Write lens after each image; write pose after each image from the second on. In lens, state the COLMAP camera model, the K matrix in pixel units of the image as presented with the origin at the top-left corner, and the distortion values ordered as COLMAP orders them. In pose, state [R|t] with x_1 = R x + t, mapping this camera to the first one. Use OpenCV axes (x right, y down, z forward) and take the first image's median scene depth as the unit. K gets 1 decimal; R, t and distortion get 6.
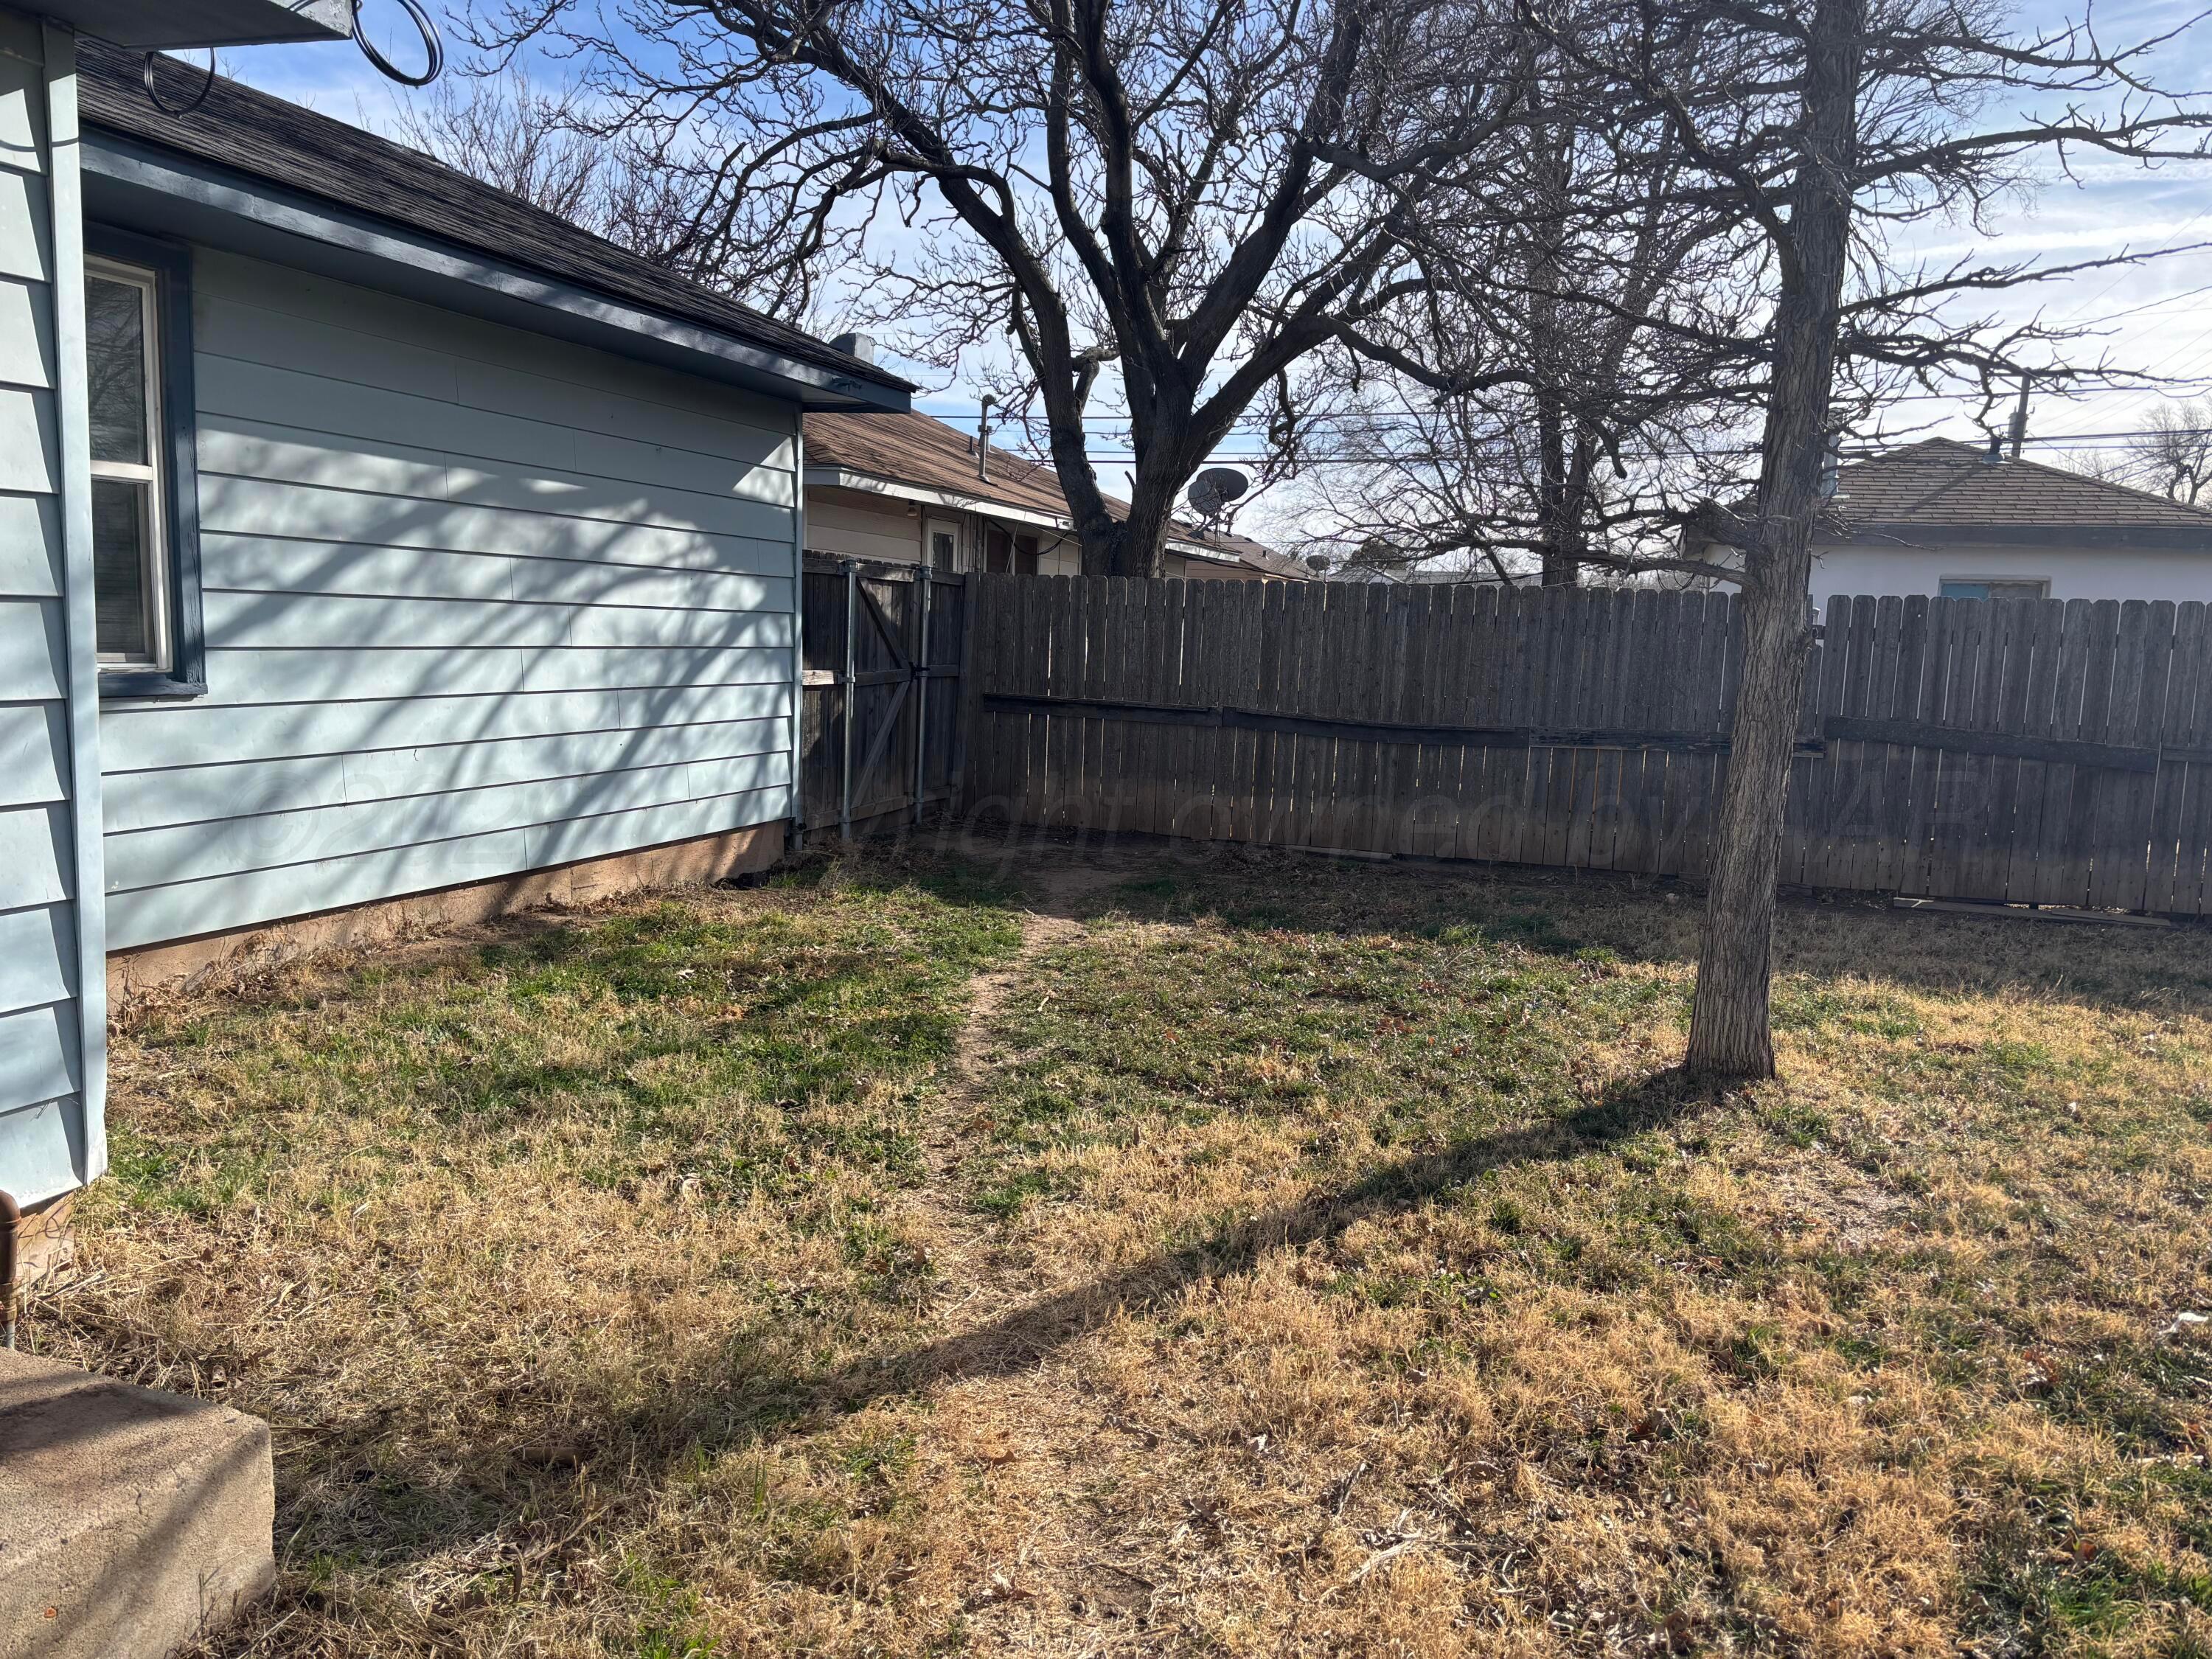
lens RADIAL K [[1646.8, 0, 1118.4], [0, 1646.8, 835.0], [0, 0, 1]] dist [0.058172, -0.062290]
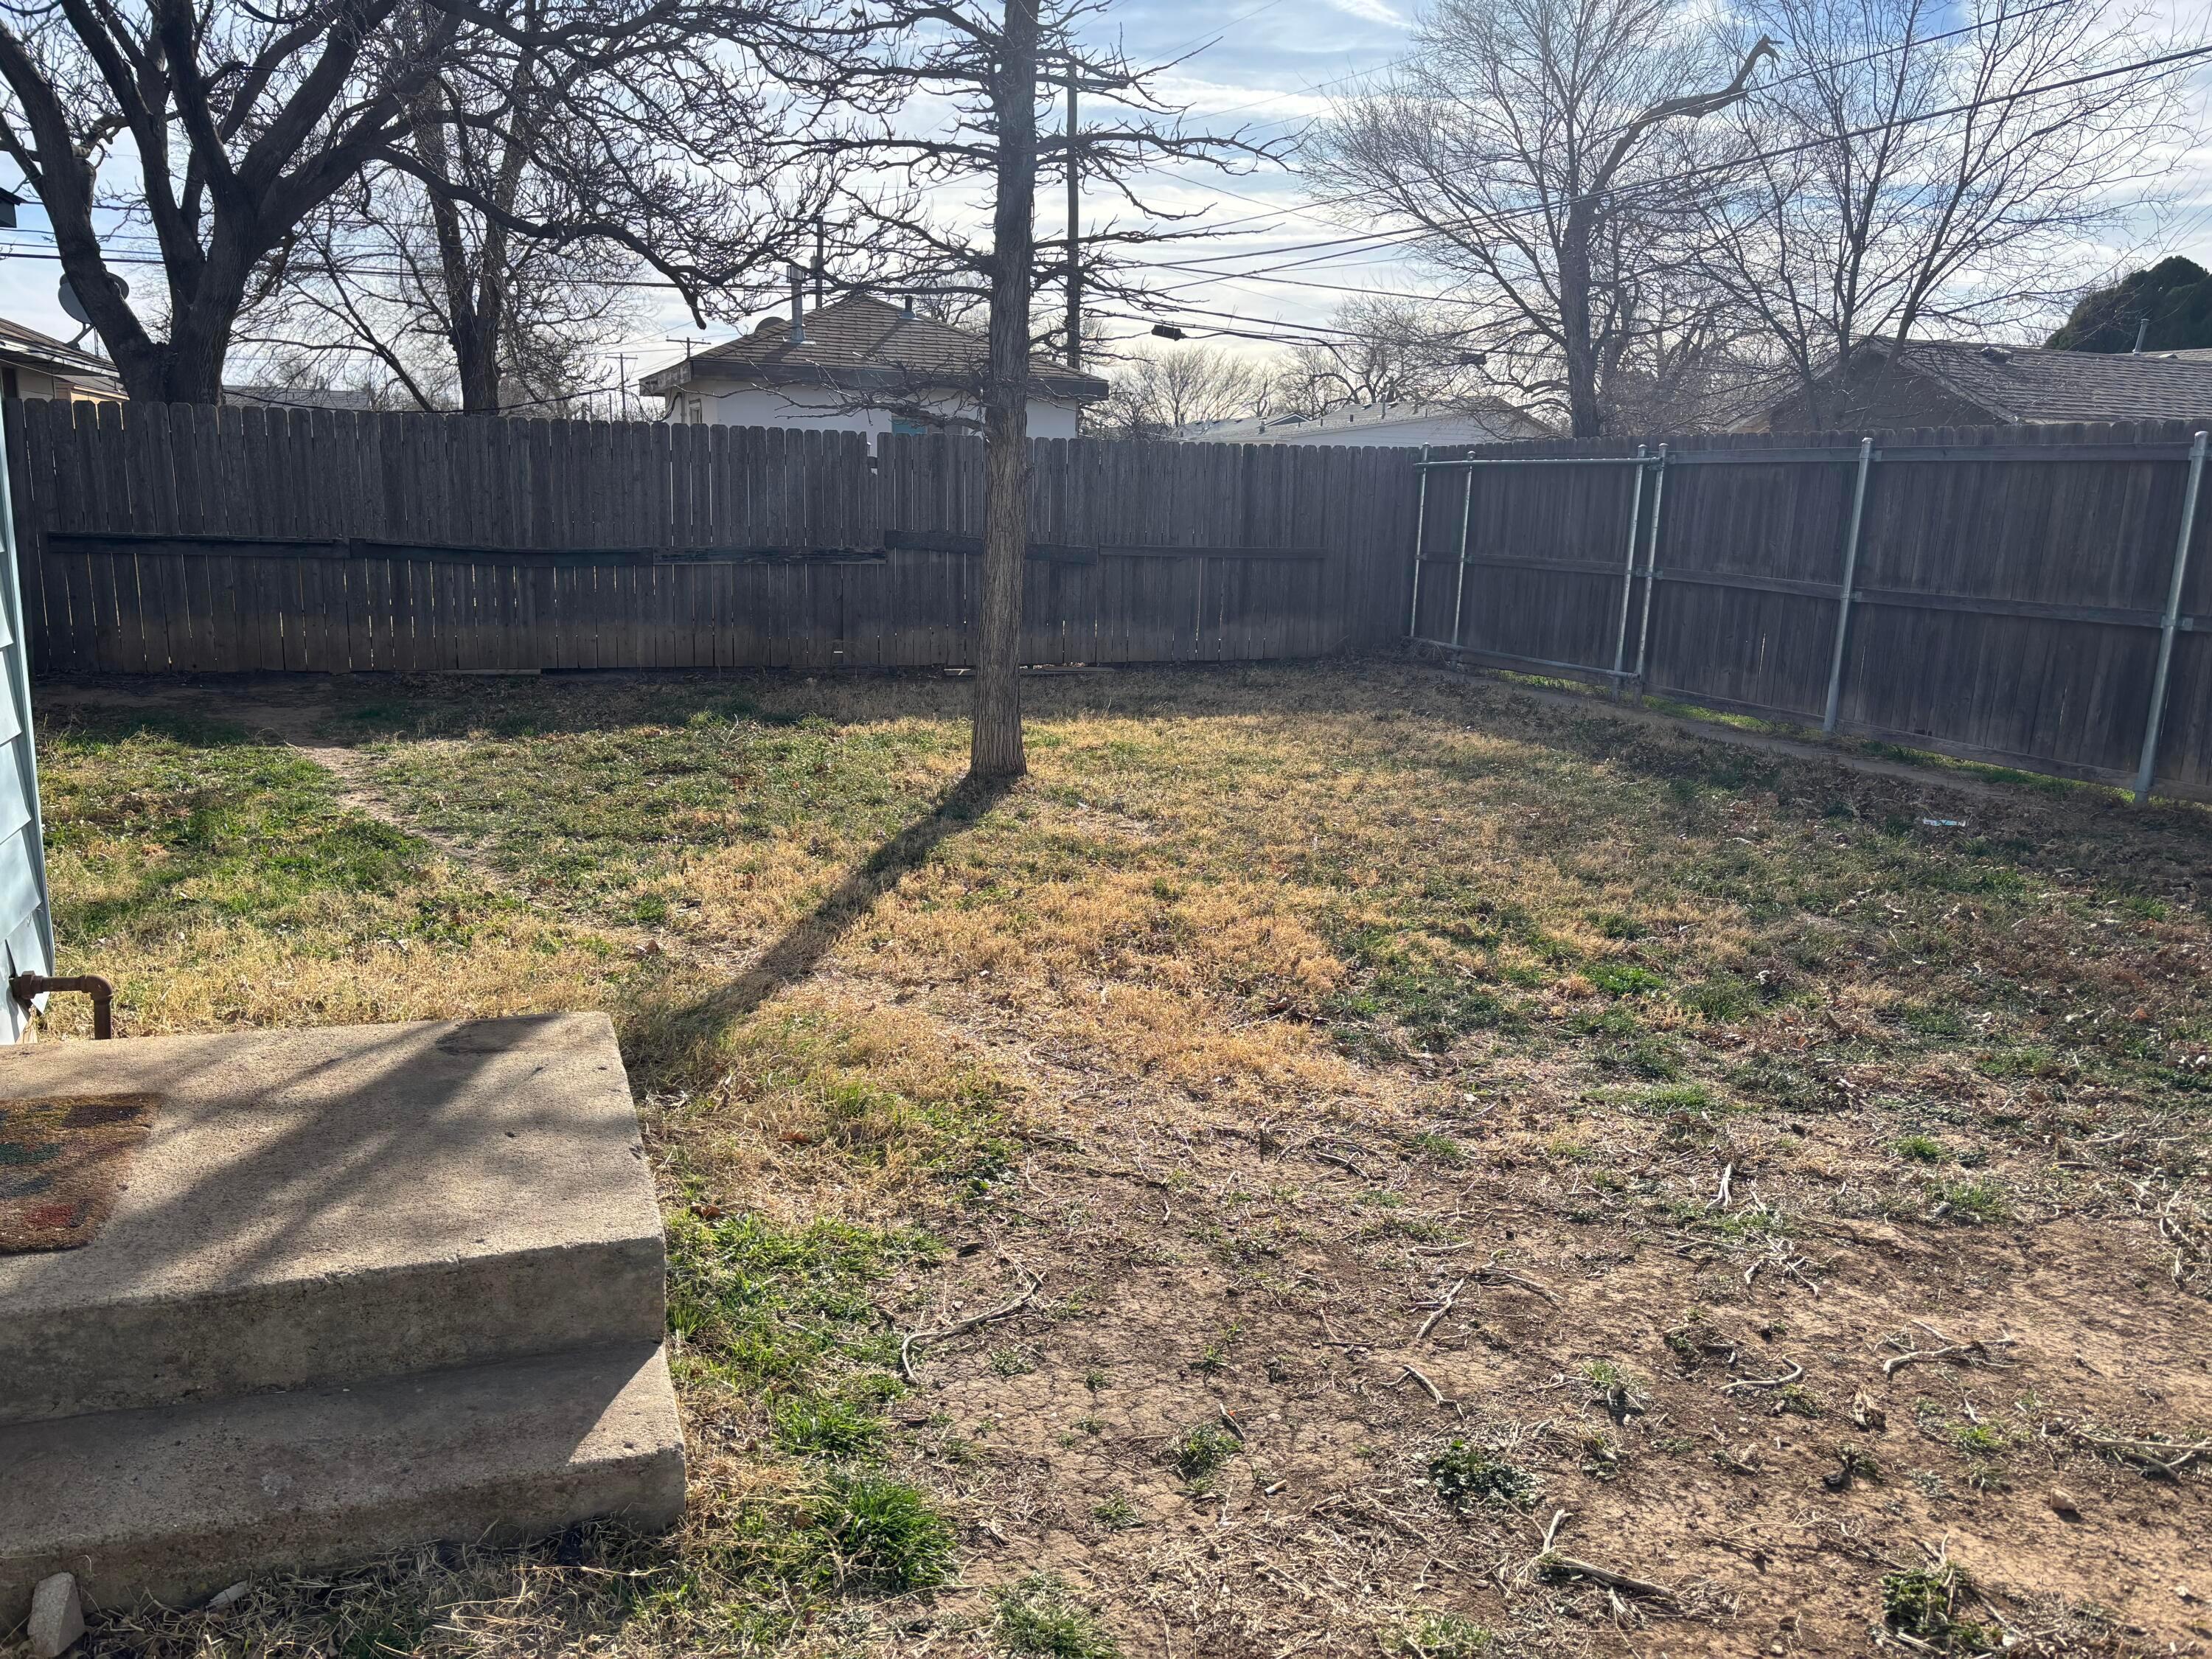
lens RADIAL K [[1646.8, 0, 1118.4], [0, 1646.8, 835.0], [0, 0, 1]] dist [0.058172, -0.062290]
pose [[0.773661, -0.148354, 0.615987, -0.585605], [0.083808, 0.987620, 0.132599, 0.016290], [-0.628033, -0.050962, 0.776516, -0.256579]]
